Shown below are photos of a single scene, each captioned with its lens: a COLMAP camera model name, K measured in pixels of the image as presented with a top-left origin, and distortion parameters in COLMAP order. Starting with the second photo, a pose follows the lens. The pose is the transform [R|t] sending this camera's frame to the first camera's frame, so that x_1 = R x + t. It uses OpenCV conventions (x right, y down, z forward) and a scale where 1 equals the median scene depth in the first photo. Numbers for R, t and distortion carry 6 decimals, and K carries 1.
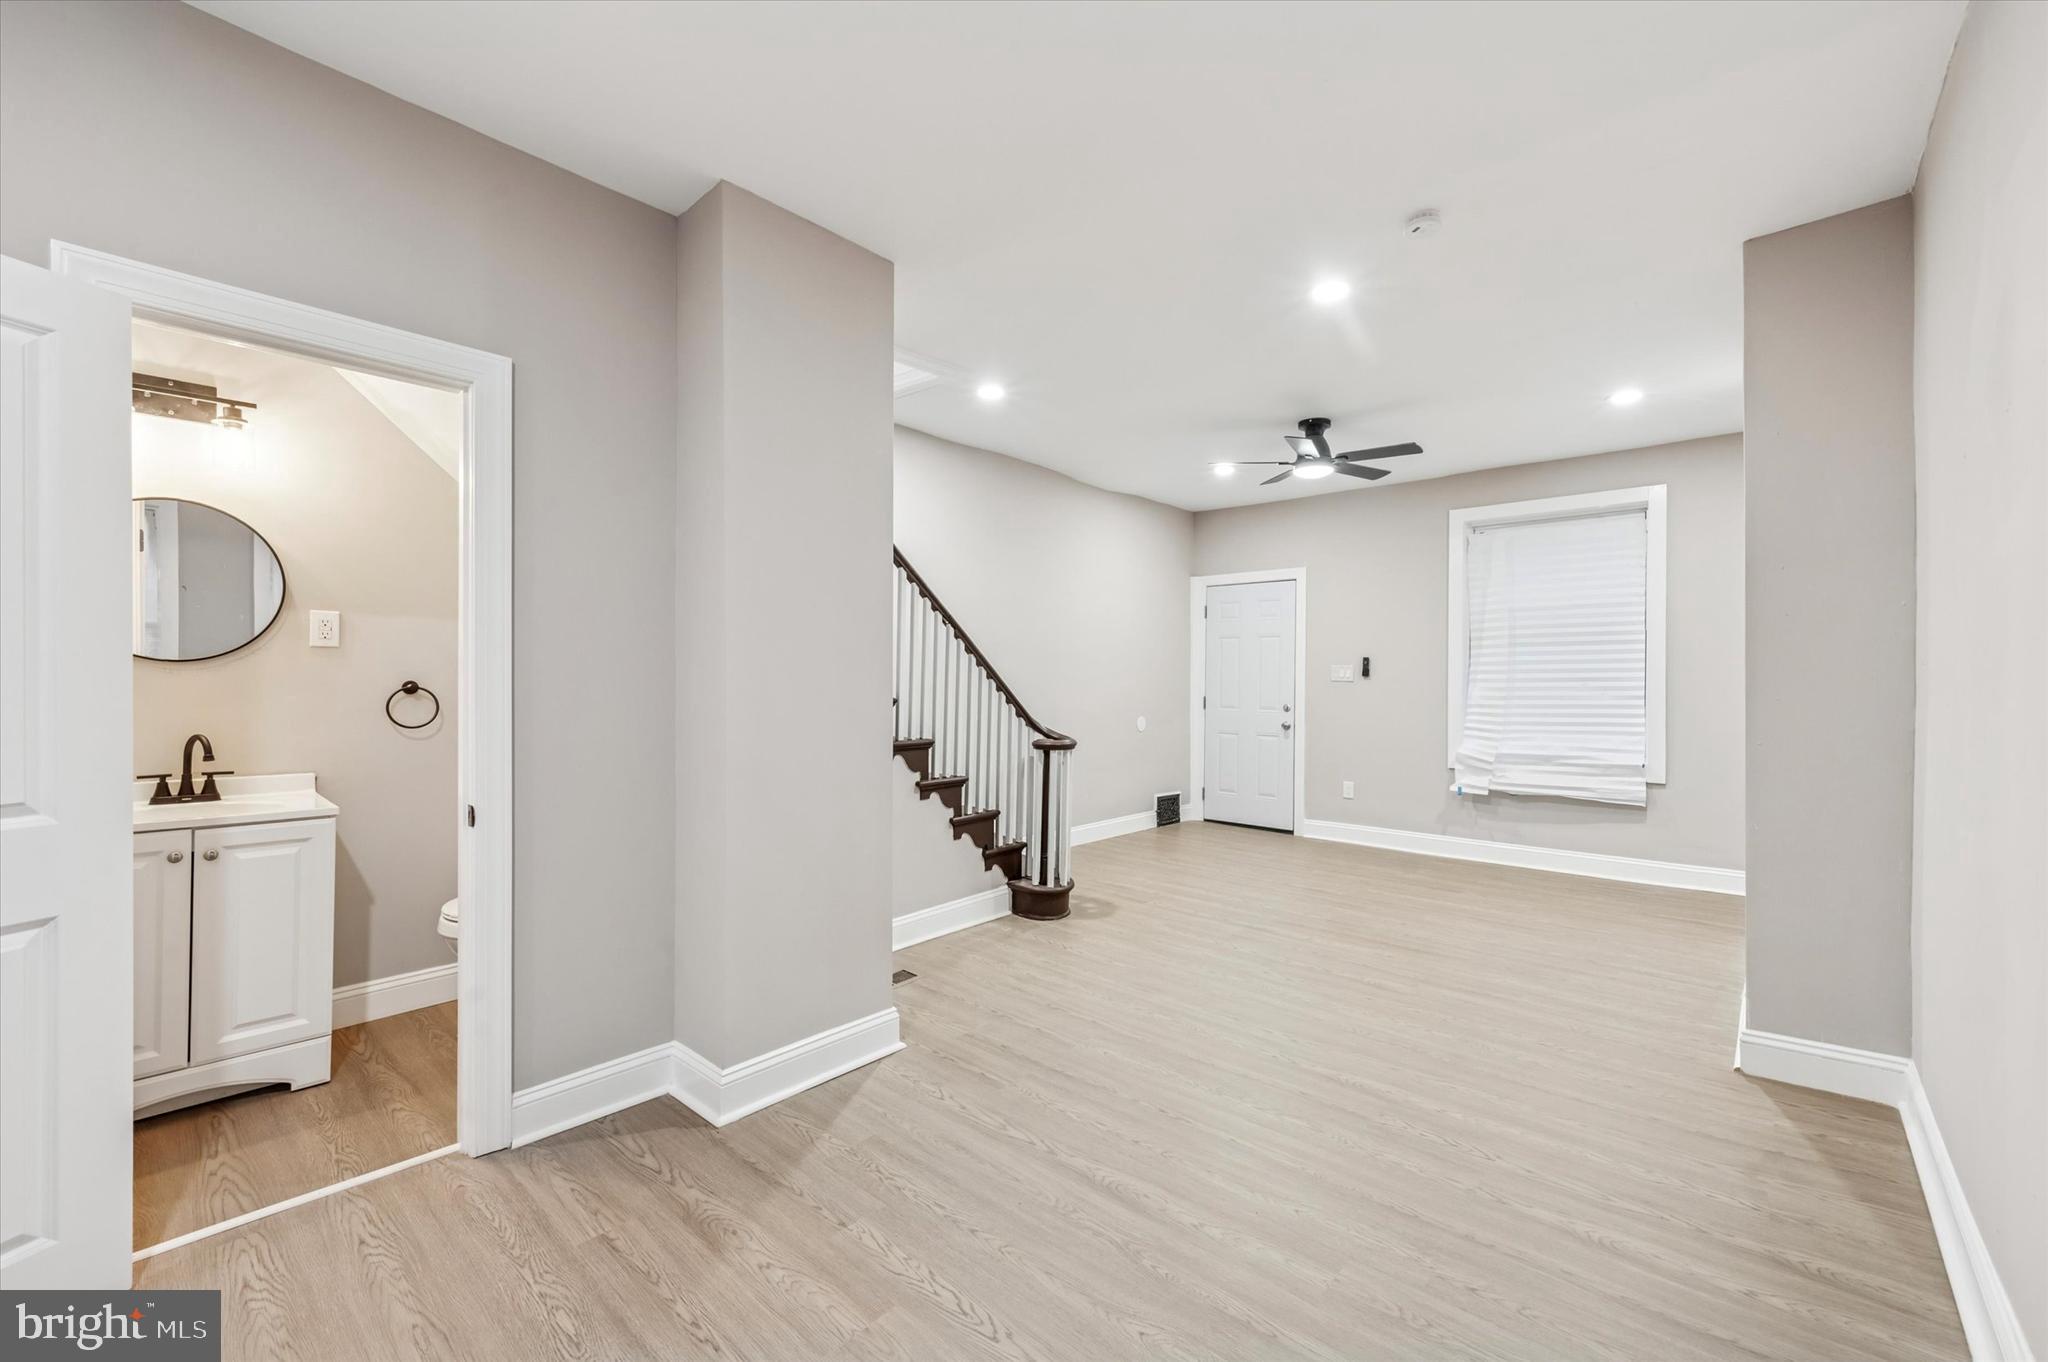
lens RADIAL K [[818.9, 0, 1021.3], [0, 818.9, 680.5], [0, 0, 1]] dist [-0.001582, 0.000864]
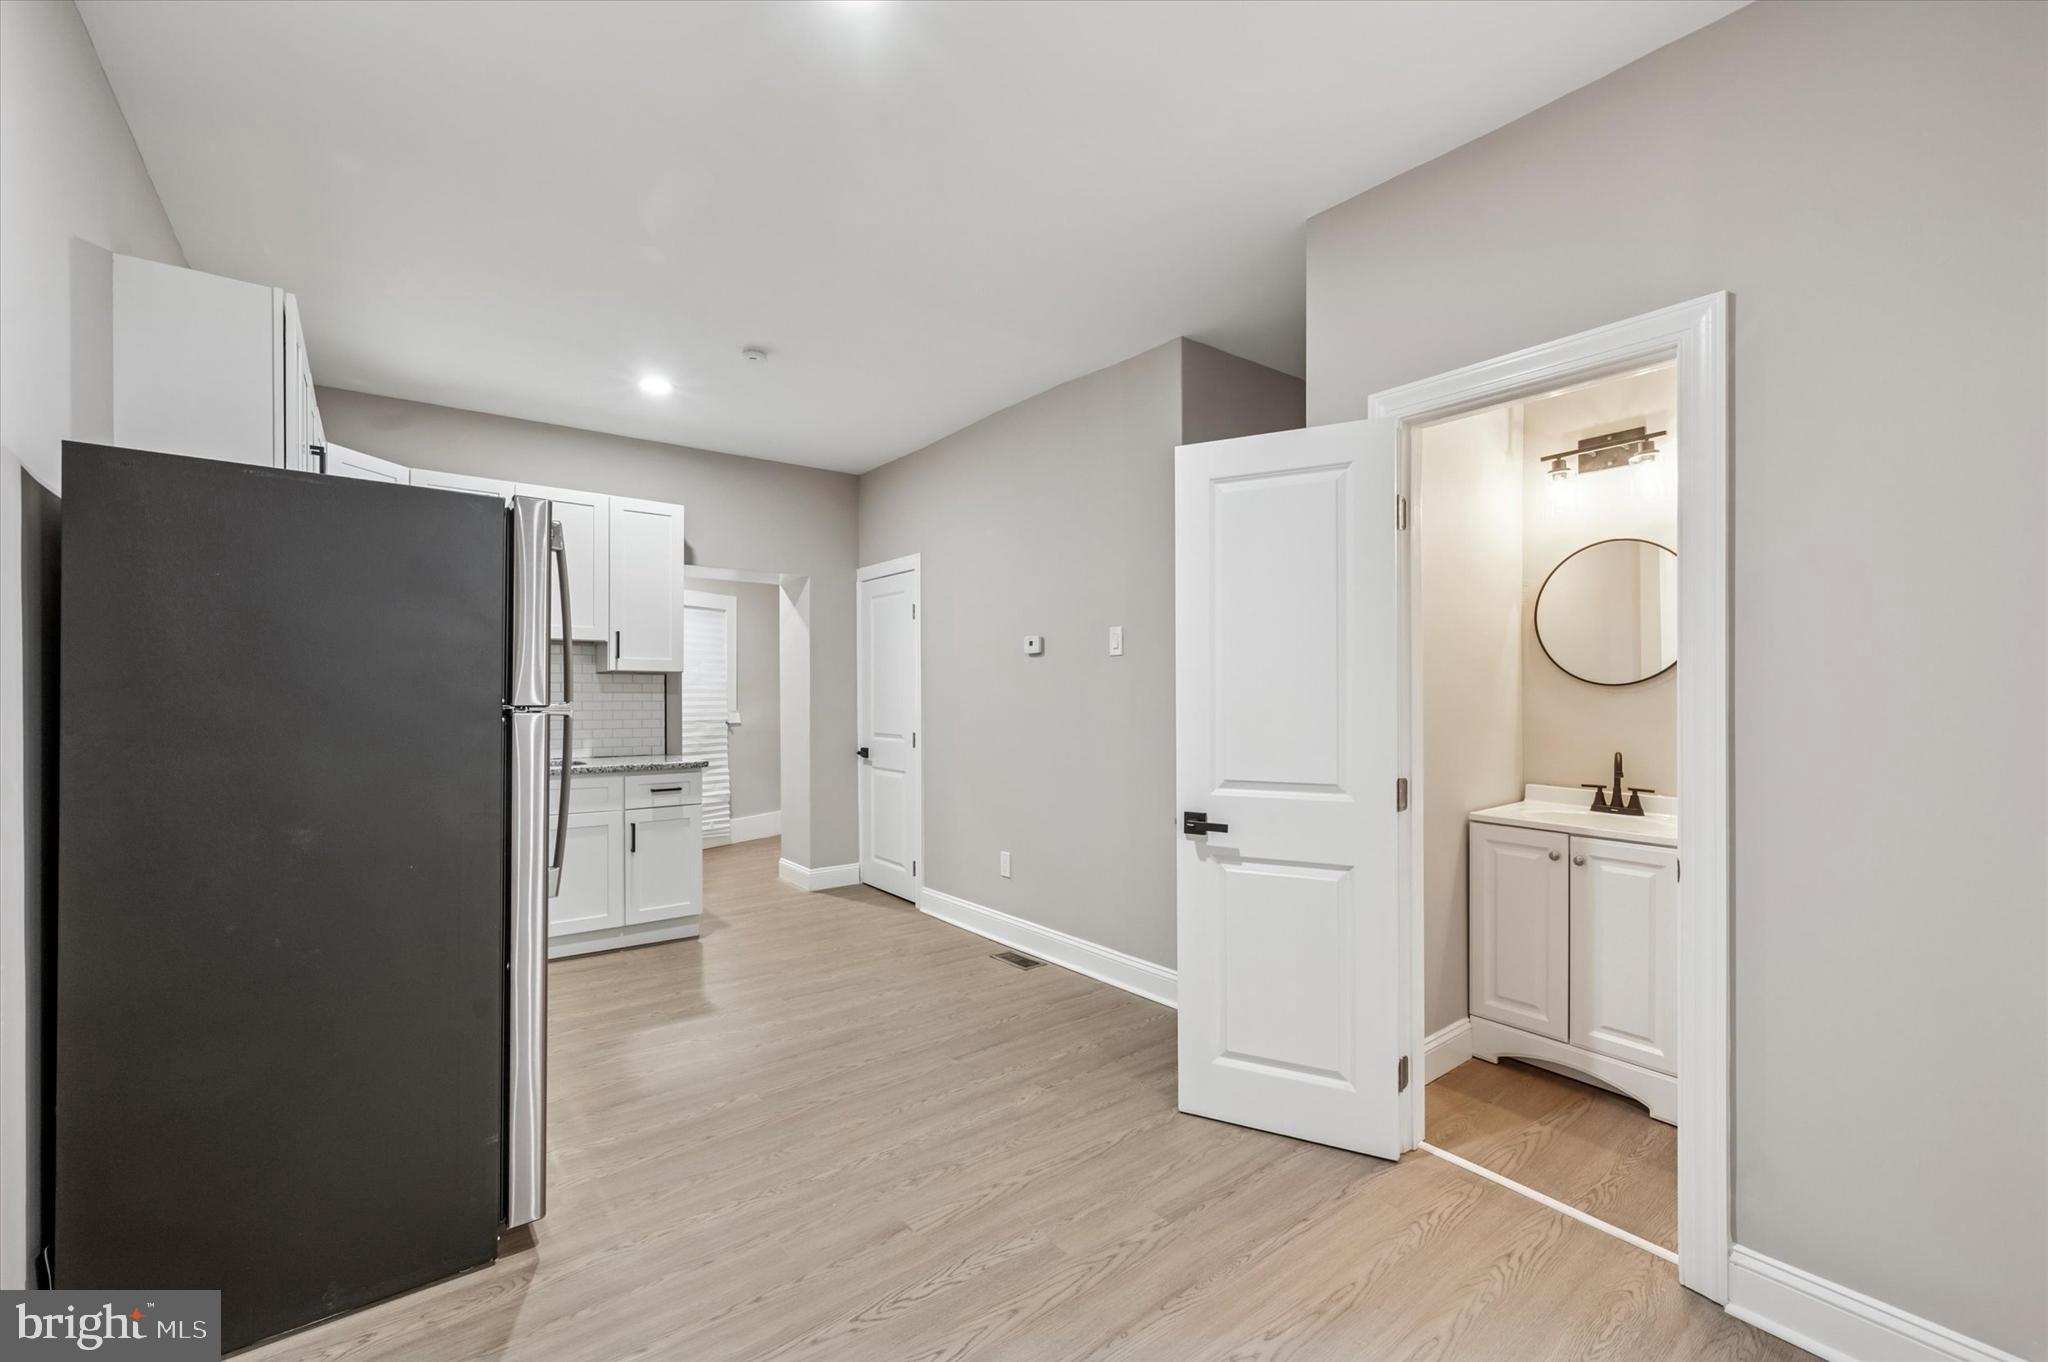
lens RADIAL K [[839.0, 0, 1037.8], [0, 839.0, 702.4], [0, 0, 1]] dist [0.006032, 0.000083]
pose [[-0.159770, 0.003792, -0.987147, 0.132964], [-0.002254, 0.999989, 0.004206, -0.002140], [0.987152, 0.002897, -0.159760, 0.242378]]
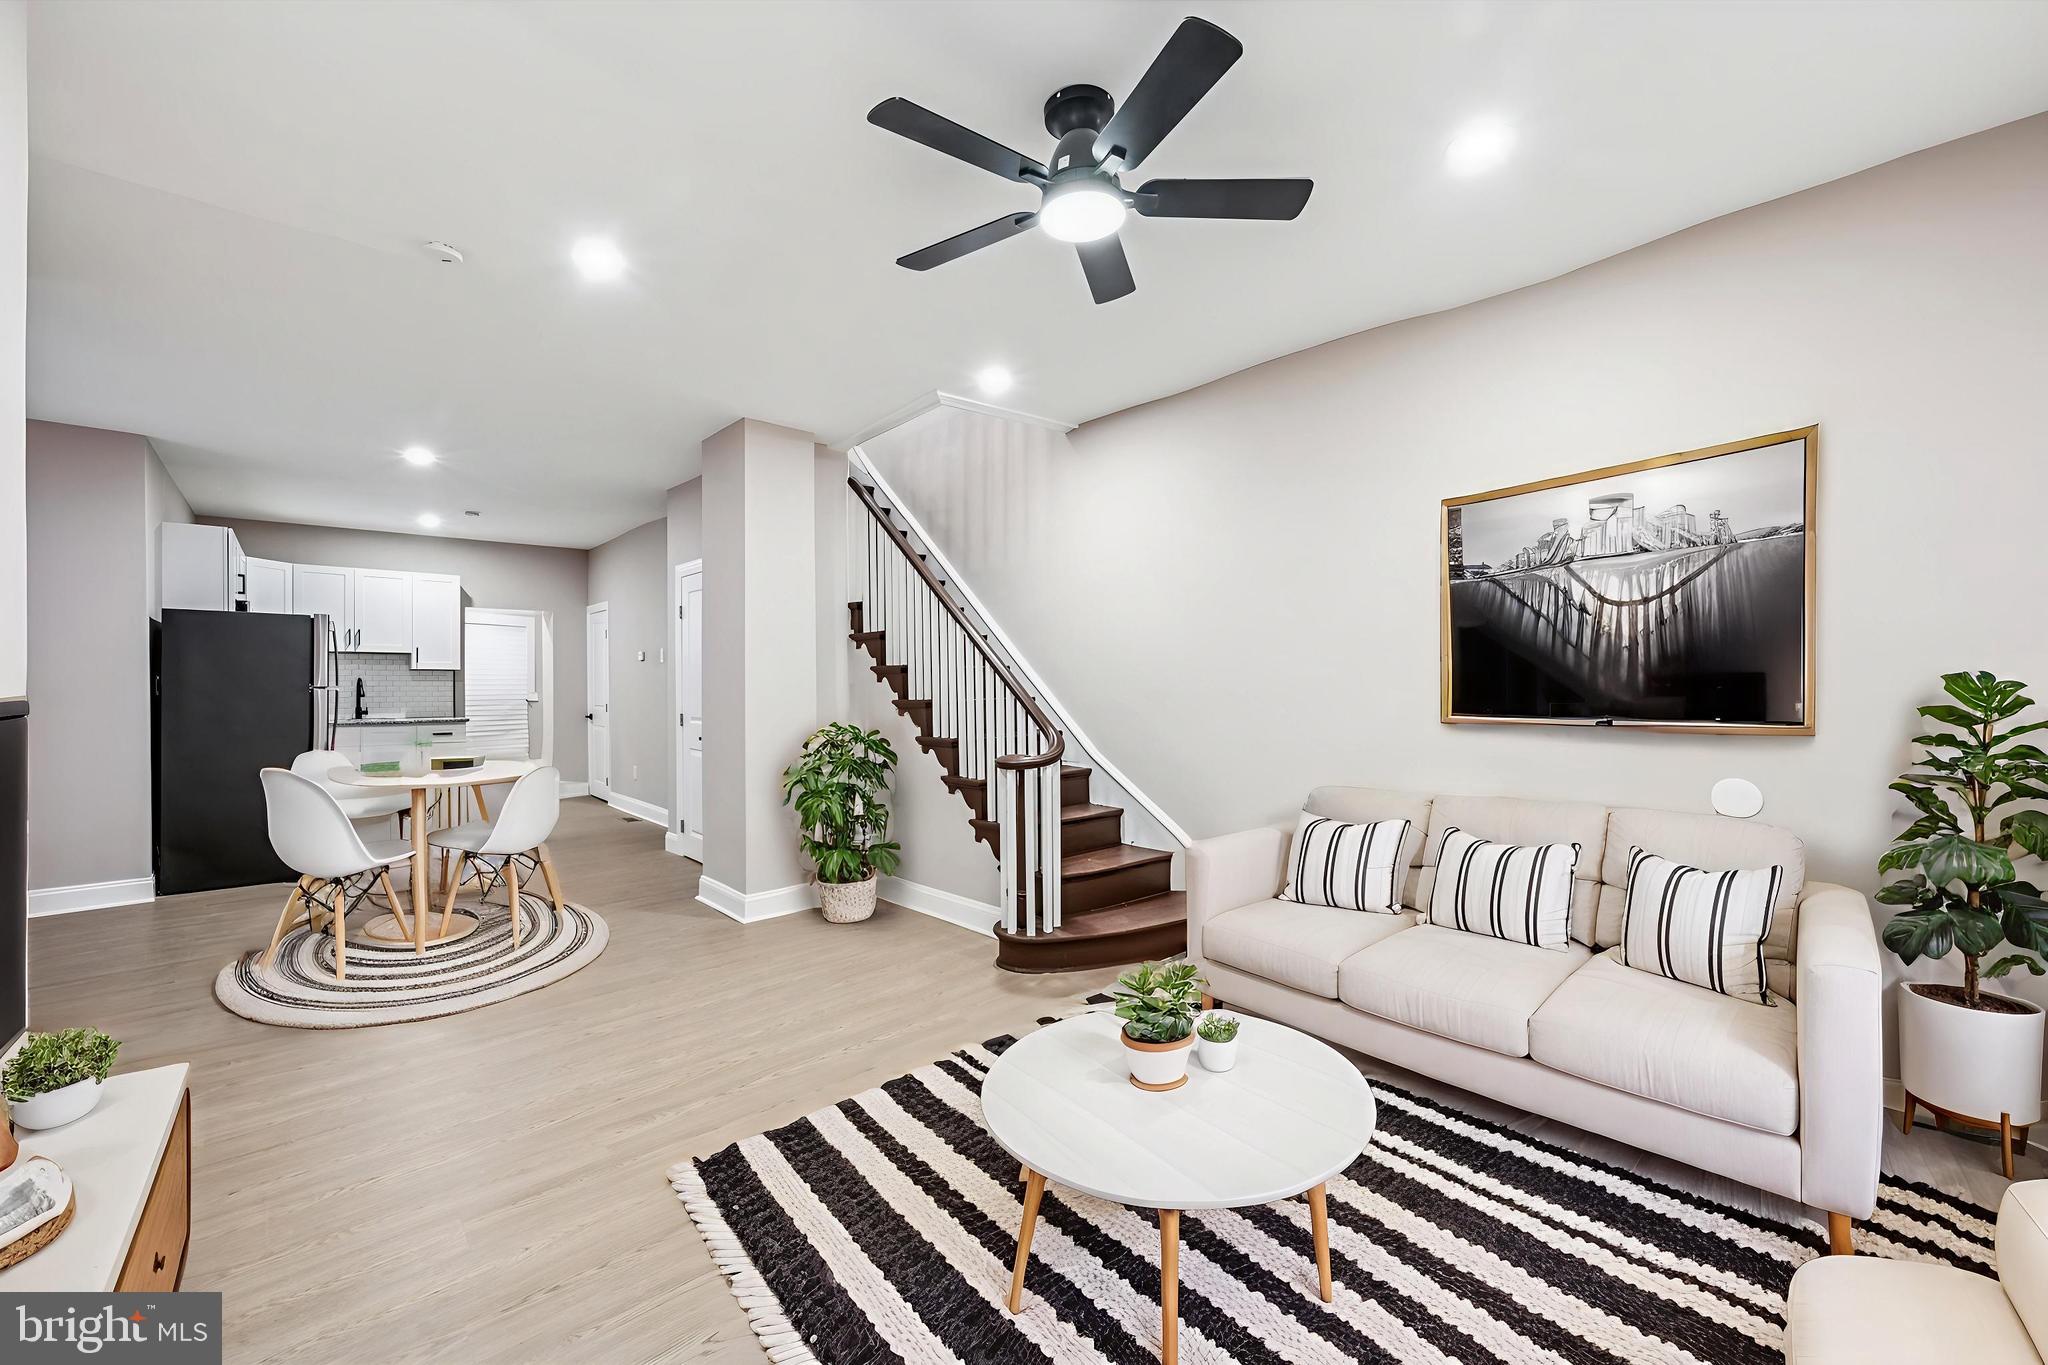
lens RADIAL K [[818.9, 0, 1036.6], [0, 818.9, 677.4], [0, 0, 1]] dist [-0.001582, 0.000864]
pose [[-0.091704, -0.004359, -0.995777, 0.850915], [0.003758, 0.999982, -0.004724, -0.003963], [0.995779, -0.004175, -0.091686, 1.072925]]
